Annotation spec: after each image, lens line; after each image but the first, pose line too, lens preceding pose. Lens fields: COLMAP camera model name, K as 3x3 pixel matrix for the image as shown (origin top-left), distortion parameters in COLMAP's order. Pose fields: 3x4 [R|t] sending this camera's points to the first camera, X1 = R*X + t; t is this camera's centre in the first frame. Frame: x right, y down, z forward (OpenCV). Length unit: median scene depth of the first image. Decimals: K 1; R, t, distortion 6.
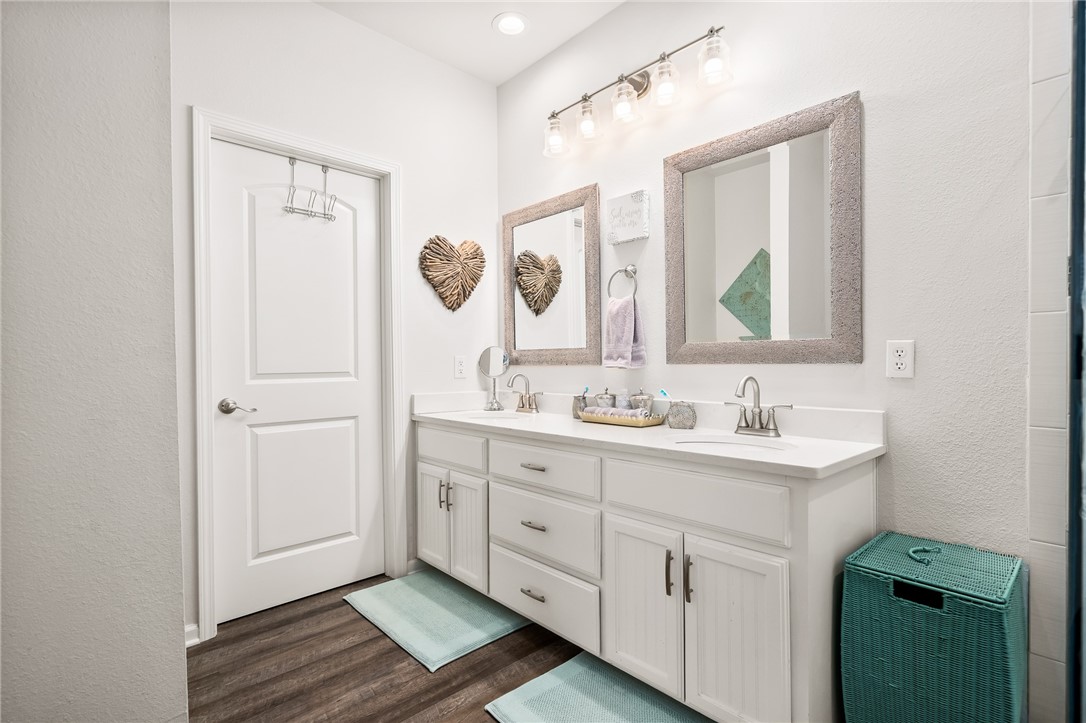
lens RADIAL K [[510.1, 0, 536.6], [0, 510.1, 348.3], [0, 0, 1]] dist [-0.002735, 0.000421]
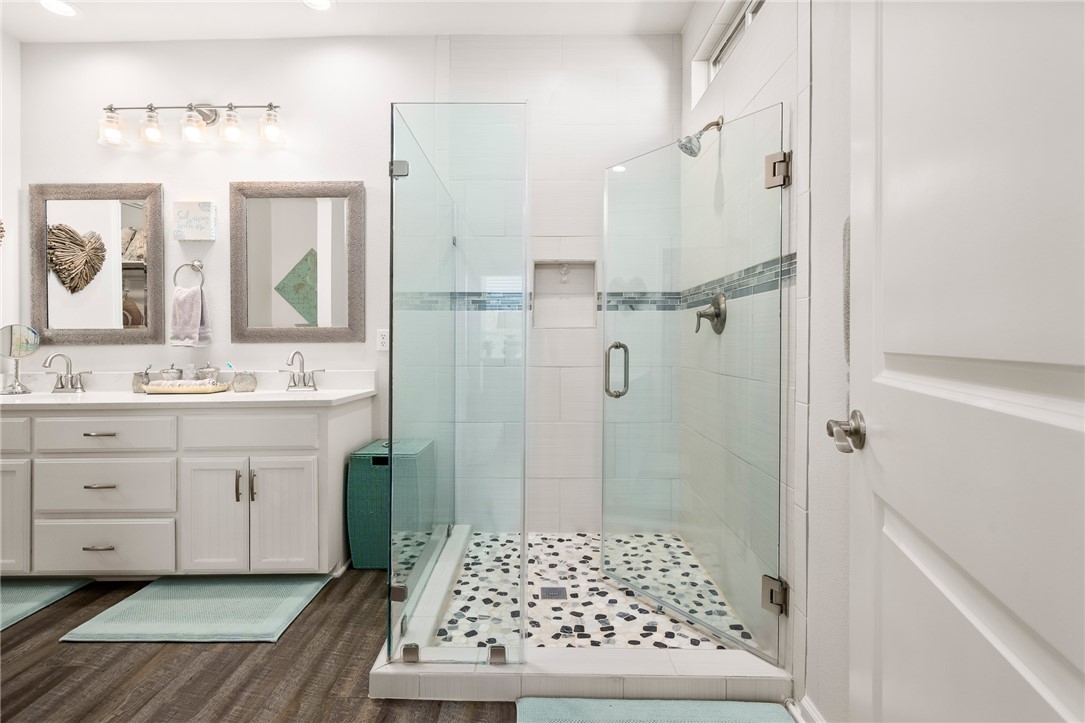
lens RADIAL K [[509.7, 0, 536.1], [0, 509.7, 348.3], [0, 0, 1]] dist [-0.002735, 0.000421]
pose [[0.682572, -0.007957, 0.730775, -0.152720], [-0.019414, 0.999390, 0.029015, -0.007918], [-0.730560, -0.033992, 0.682002, -0.418468]]
